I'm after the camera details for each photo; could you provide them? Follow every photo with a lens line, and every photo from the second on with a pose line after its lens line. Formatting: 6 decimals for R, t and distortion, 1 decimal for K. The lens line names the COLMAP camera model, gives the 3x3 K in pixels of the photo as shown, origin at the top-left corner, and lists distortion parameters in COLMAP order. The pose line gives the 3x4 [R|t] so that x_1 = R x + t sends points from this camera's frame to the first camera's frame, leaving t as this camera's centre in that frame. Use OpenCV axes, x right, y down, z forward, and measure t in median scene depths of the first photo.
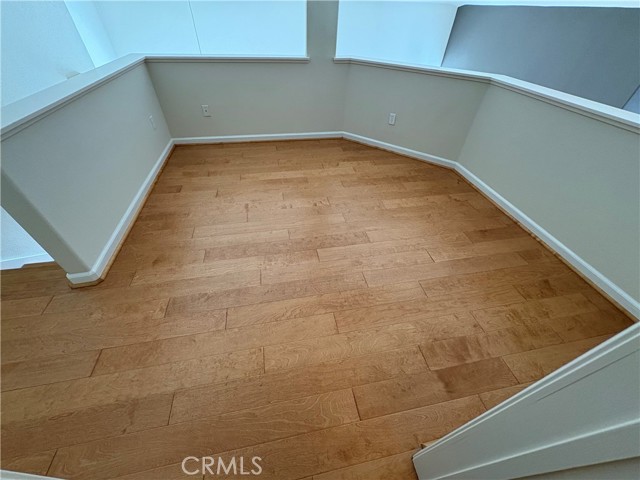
lens RADIAL K [[255.6, 0, 320.0], [0, 255.6, 240.0], [0, 0, 1]] dist [0.000927, -0.000512]
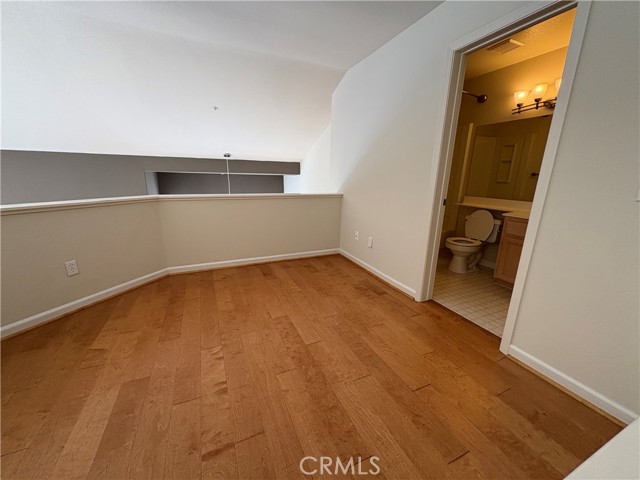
lens RADIAL K [[255.6, 0, 320.0], [0, 255.6, 240.0], [0, 0, 1]] dist [0.000927, -0.000512]
pose [[-0.232564, -0.278883, 0.931739, -0.658945], [0.636754, 0.680482, 0.362613, -0.444847], [-0.735158, 0.677620, 0.019325, 0.554745]]
